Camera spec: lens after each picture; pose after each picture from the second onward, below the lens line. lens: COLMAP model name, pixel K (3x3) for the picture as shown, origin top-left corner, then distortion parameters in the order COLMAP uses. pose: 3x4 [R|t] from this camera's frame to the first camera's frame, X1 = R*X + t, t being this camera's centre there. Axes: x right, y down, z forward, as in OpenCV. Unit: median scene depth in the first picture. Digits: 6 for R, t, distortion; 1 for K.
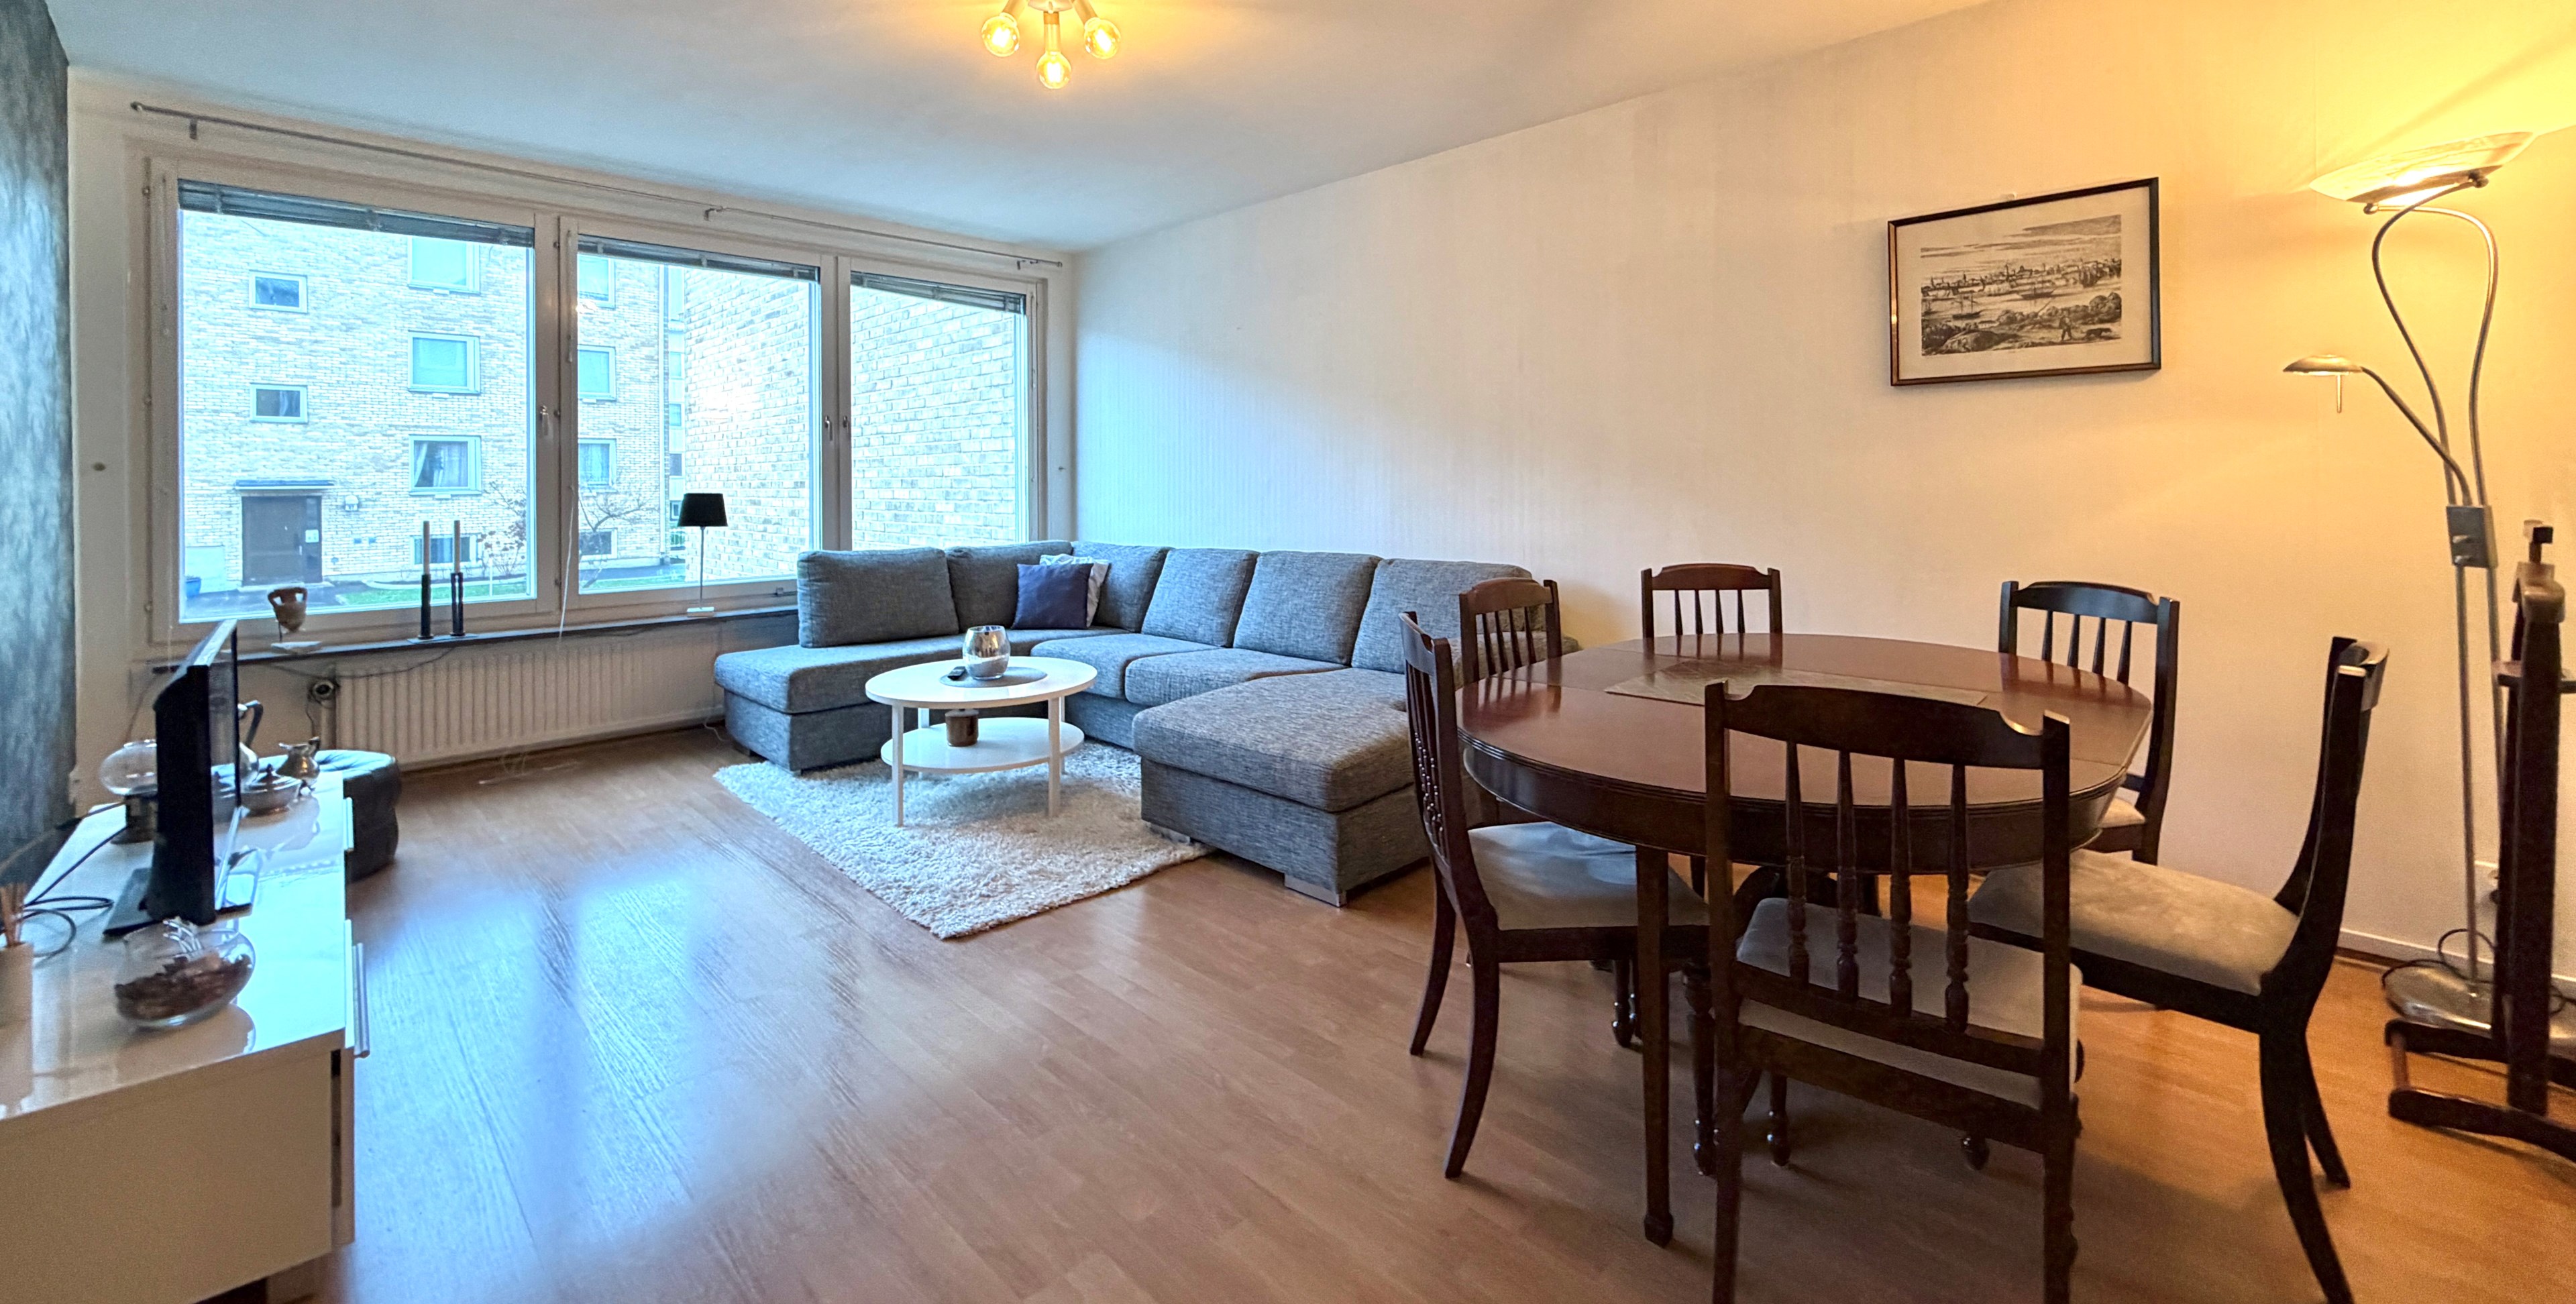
lens RADIAL K [[1024.1, 0, 1291.7], [0, 1024.1, 489.3], [0, 0, 1]] dist [-0.000669, -0.000233]
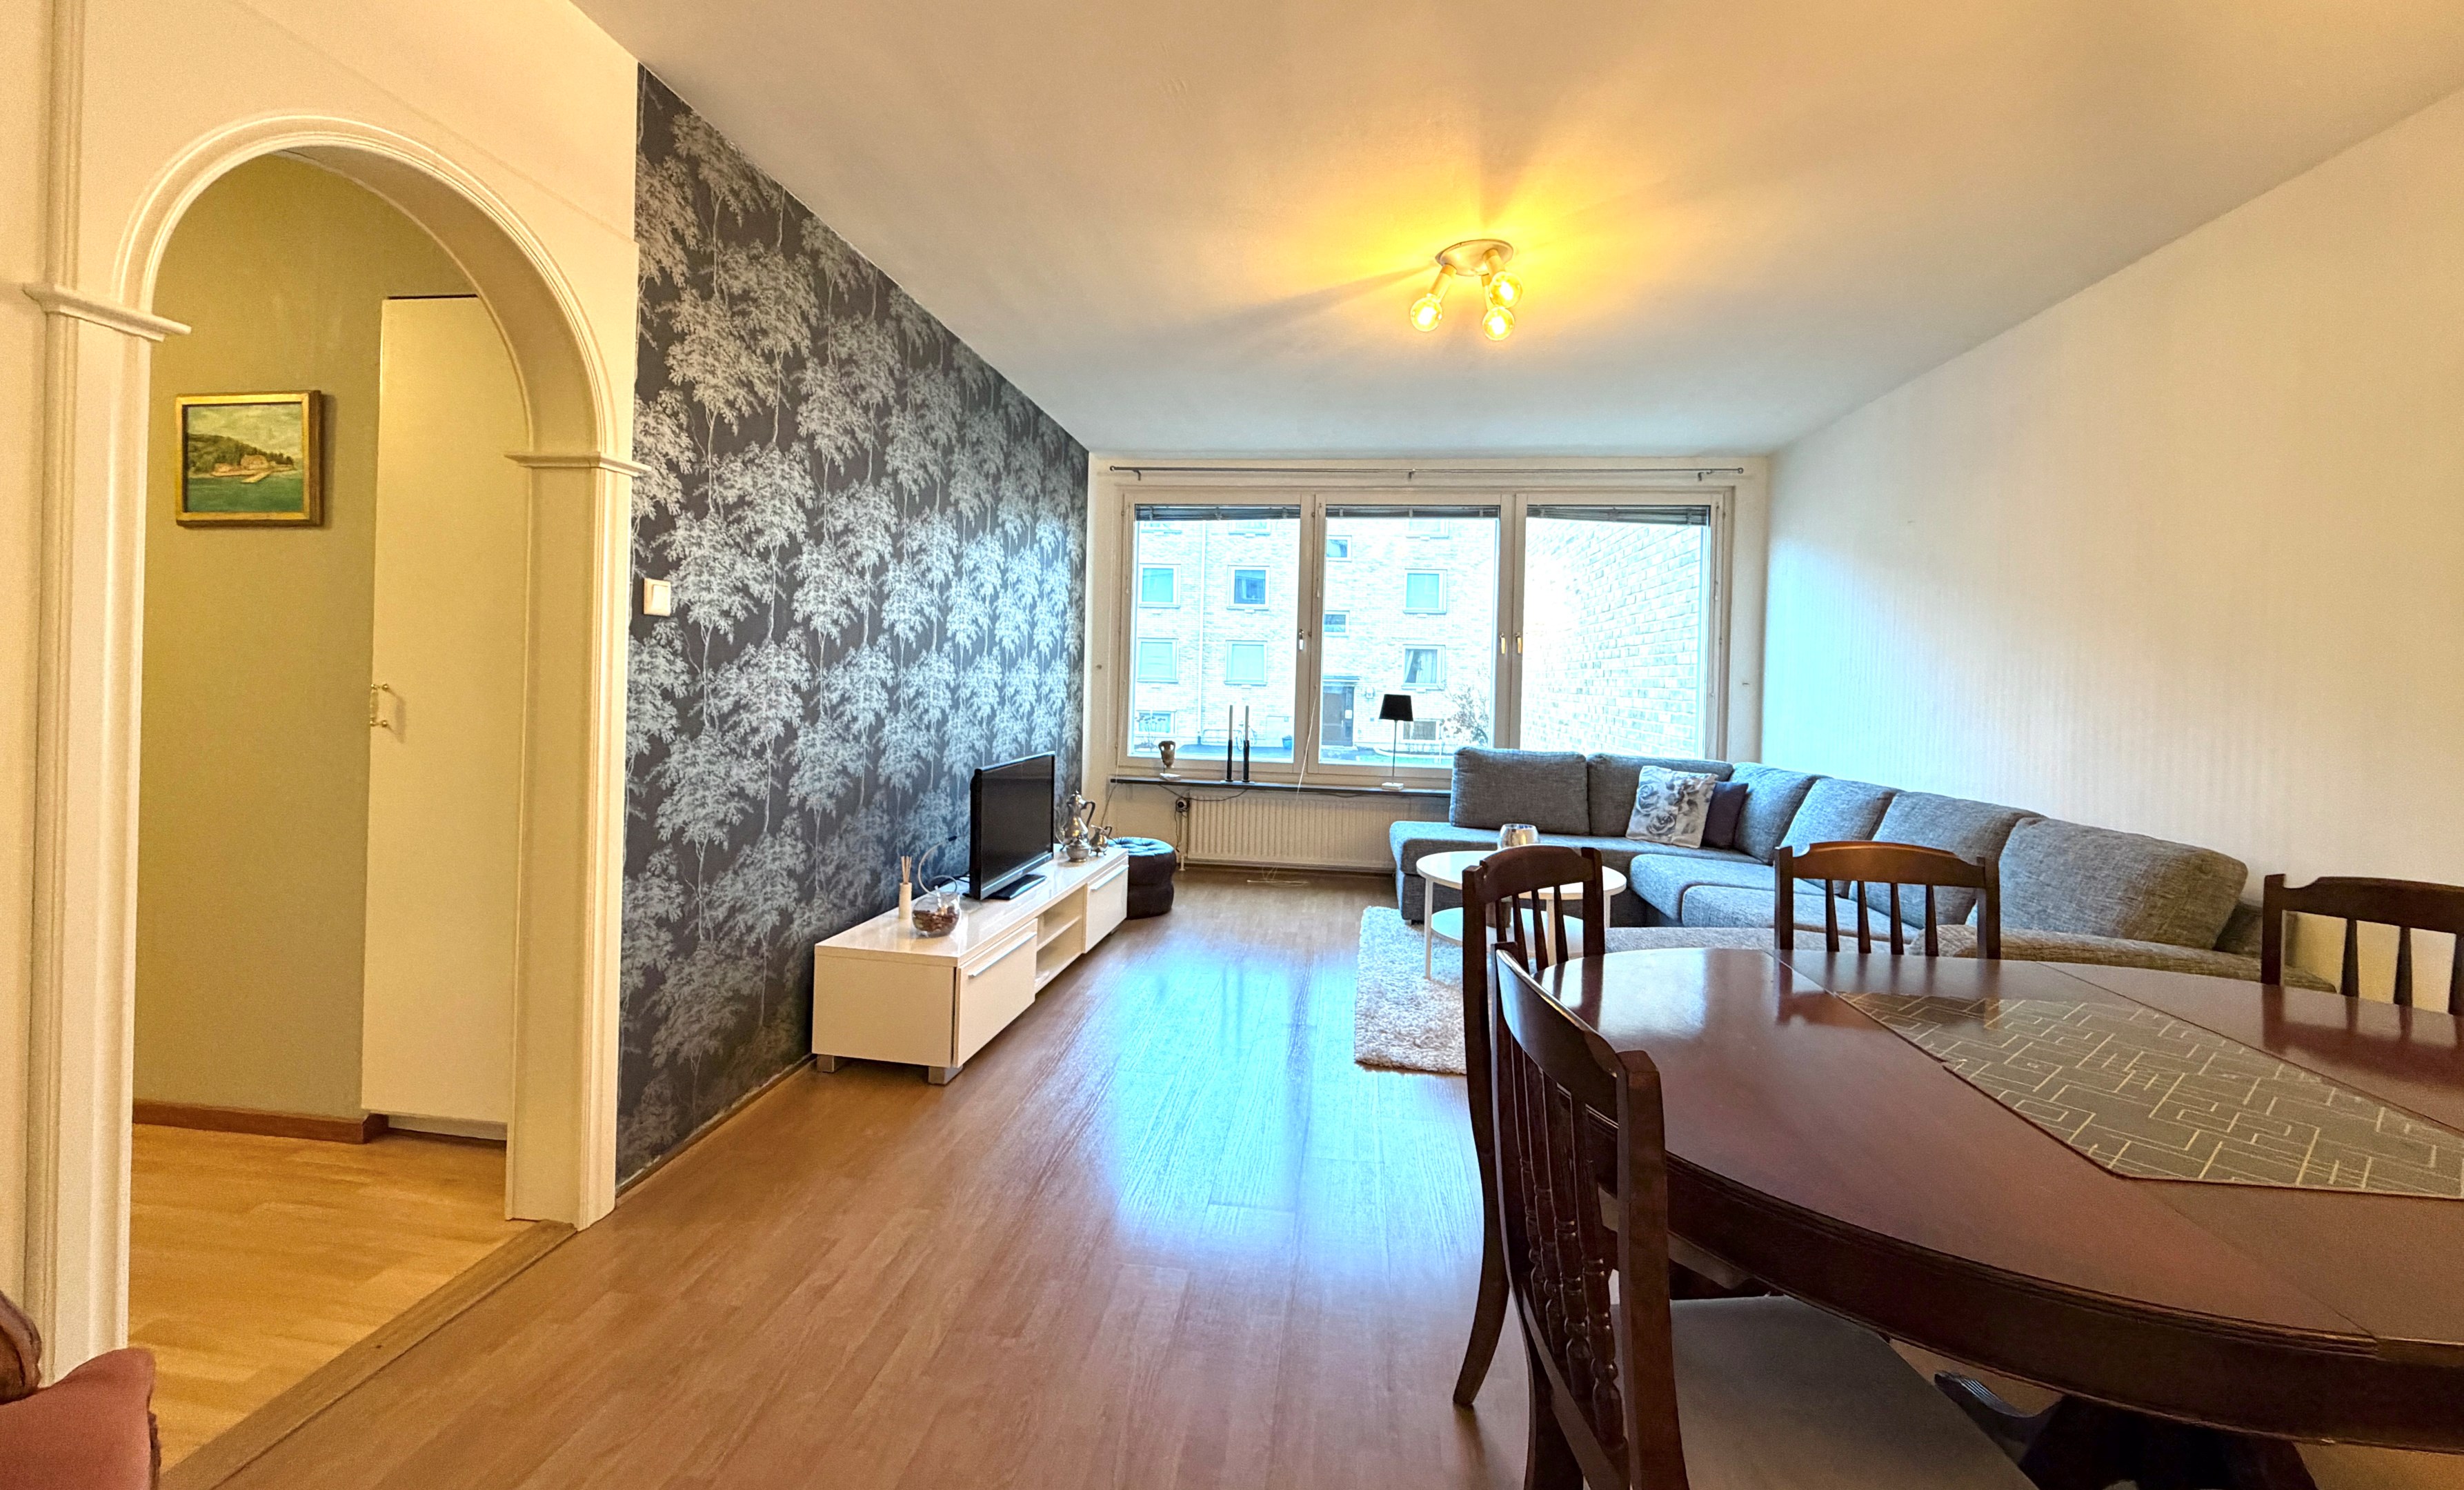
lens RADIAL K [[986.8, 0, 1222.8], [0, 986.8, 682.2], [0, 0, 1]] dist [0.001192, 0.000134]
pose [[0.597380, 0.029386, -0.801420, 0.423618], [-0.039586, 0.999191, 0.007130, -0.017141], [0.800981, 0.027465, 0.598060, 0.124457]]
